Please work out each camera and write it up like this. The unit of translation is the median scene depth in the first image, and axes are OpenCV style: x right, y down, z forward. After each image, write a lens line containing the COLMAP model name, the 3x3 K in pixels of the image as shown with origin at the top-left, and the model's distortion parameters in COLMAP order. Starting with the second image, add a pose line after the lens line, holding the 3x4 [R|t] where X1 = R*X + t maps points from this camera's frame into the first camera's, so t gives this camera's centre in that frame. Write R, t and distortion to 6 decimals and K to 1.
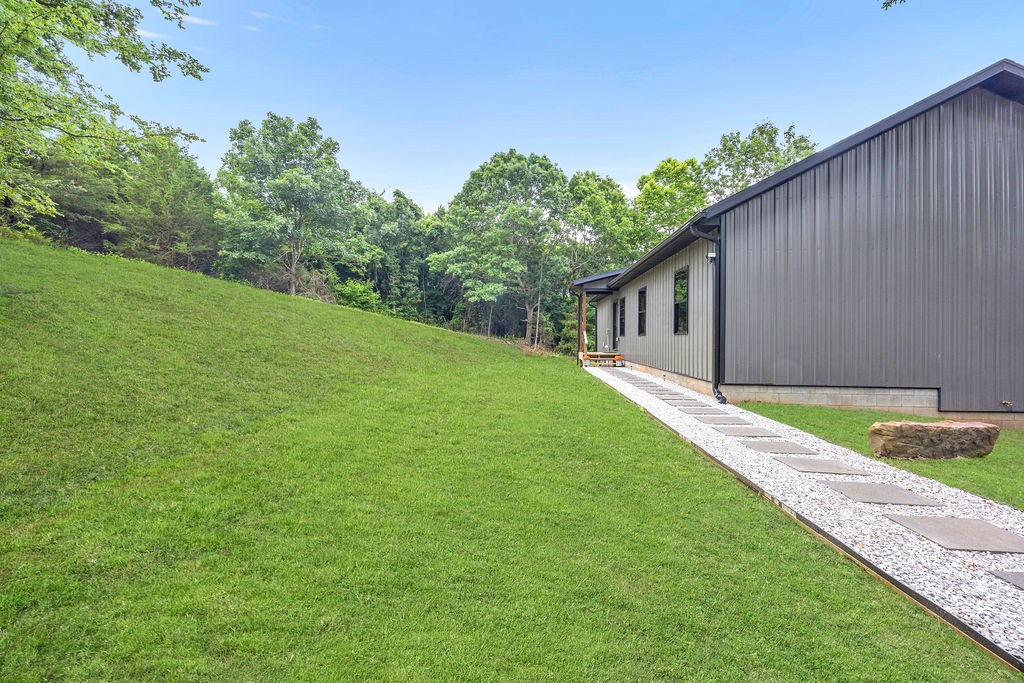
lens RADIAL K [[386.4, 0, 508.5], [0, 386.4, 339.9], [0, 0, 1]] dist [0.000837, 0.000083]
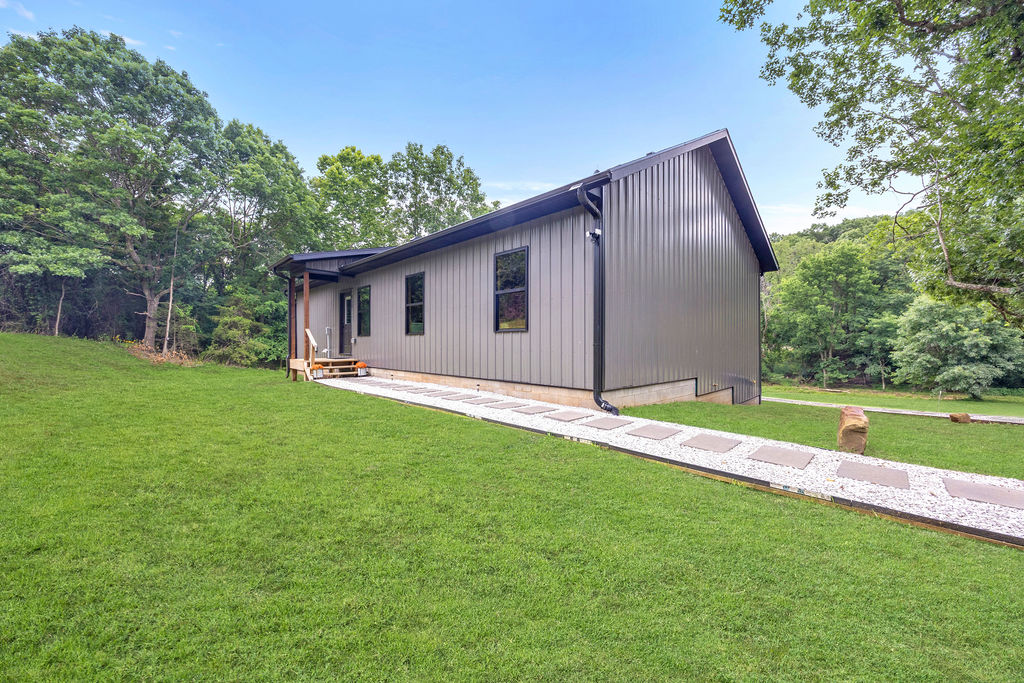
lens RADIAL K [[386.4, 0, 508.5], [0, 386.4, 339.9], [0, 0, 1]] dist [0.000837, 0.000083]
pose [[0.664082, -0.004986, 0.747643, -0.039561], [0.009510, 0.999953, -0.001778, 0.000674], [-0.747600, 0.008290, 0.664098, 0.117971]]
